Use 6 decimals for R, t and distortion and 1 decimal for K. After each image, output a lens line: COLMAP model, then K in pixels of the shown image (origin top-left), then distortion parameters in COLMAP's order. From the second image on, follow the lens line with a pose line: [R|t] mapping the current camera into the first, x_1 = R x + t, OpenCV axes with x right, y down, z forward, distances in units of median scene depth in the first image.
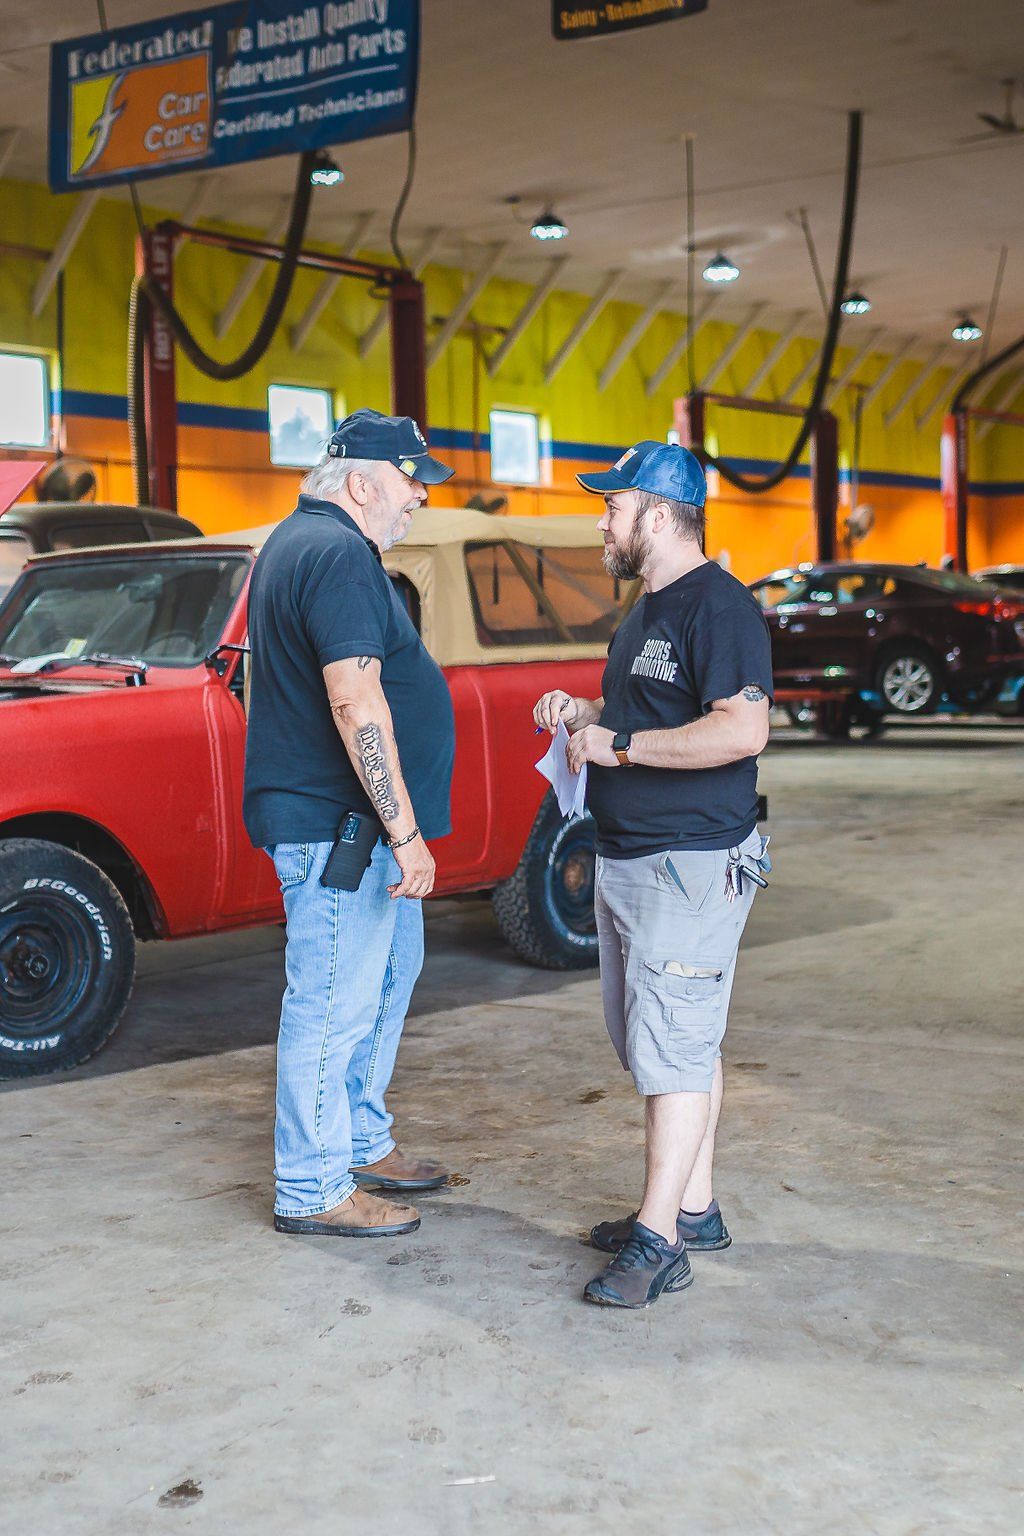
lens RADIAL K [[2264.7, 0, 509.1], [0, 2264.7, 768.3], [0, 0, 1]] dist [-0.035653, 0.000000]
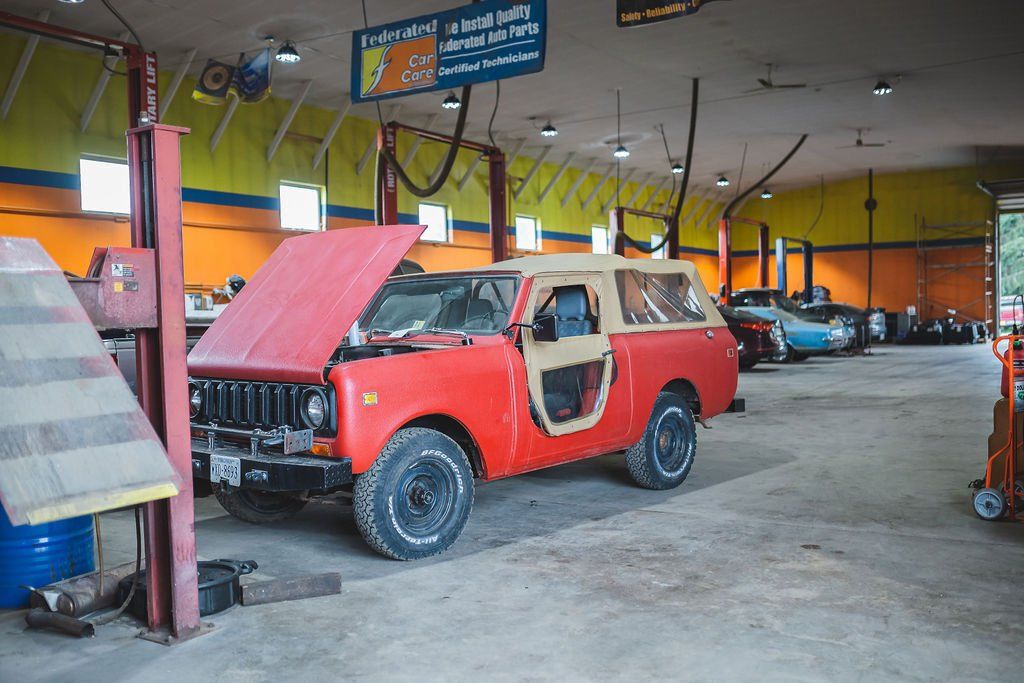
lens RADIAL K [[990.2, 0, 515.4], [0, 990.2, 341.2], [0, 0, 1]] dist [-0.028876, 0.000000]
pose [[0.998758, -0.002607, 0.049762, -0.101604], [0.004519, 0.999254, -0.038347, -0.004832], [-0.049625, 0.038525, 0.998025, 0.108833]]
